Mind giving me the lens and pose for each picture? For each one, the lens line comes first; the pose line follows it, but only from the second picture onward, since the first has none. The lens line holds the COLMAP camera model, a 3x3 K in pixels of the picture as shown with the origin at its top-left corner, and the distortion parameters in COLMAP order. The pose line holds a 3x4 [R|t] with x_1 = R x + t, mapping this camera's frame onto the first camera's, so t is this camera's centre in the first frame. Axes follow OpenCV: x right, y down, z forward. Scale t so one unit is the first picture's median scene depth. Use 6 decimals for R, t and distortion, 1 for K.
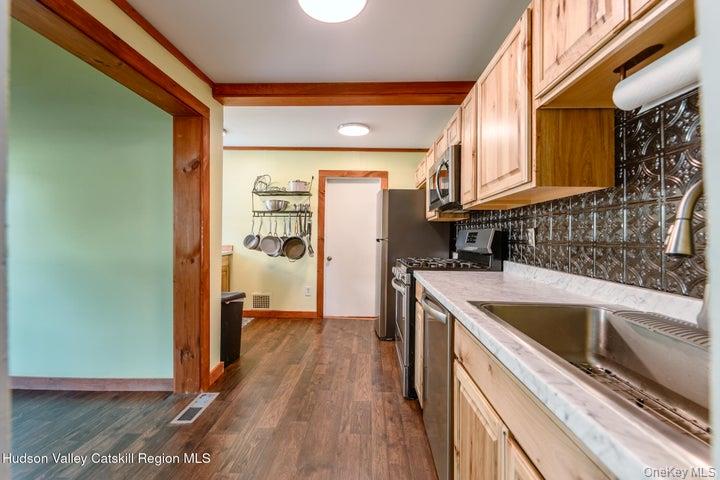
lens RADIAL K [[303.3, 0, 354.7], [0, 303.3, 233.1], [0, 0, 1]] dist [0.001346, -0.000245]
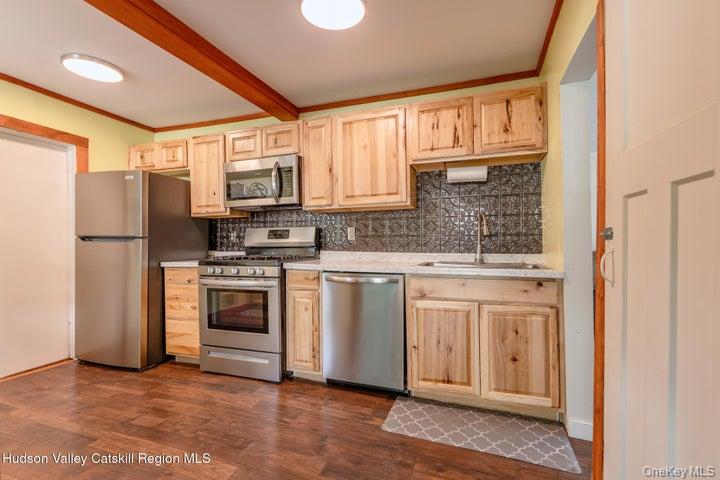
lens RADIAL K [[329.2, 0, 365.7], [0, 329.2, 246.8], [0, 0, 1]] dist [-0.000773, 0.000130]
pose [[0.276068, -0.023684, 0.960846, -0.435740], [-0.002916, 0.999671, 0.025478, 0.017906], [-0.961134, -0.009835, 0.275908, 0.199819]]
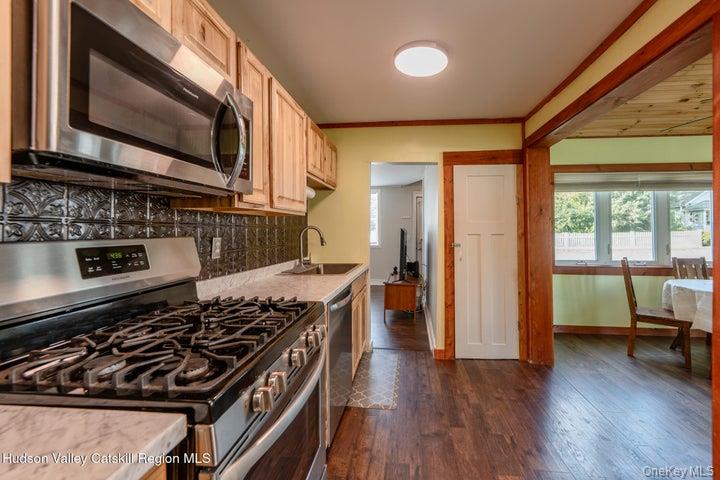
lens RADIAL K [[303.3, 0, 384.0], [0, 303.3, 227.8], [0, 0, 1]] dist [0.001346, -0.000245]
pose [[-0.999682, -0.005212, 0.024655, 0.018083], [-0.005738, 0.999757, -0.021291, -0.011912], [-0.024538, -0.021426, -0.999469, 0.829512]]
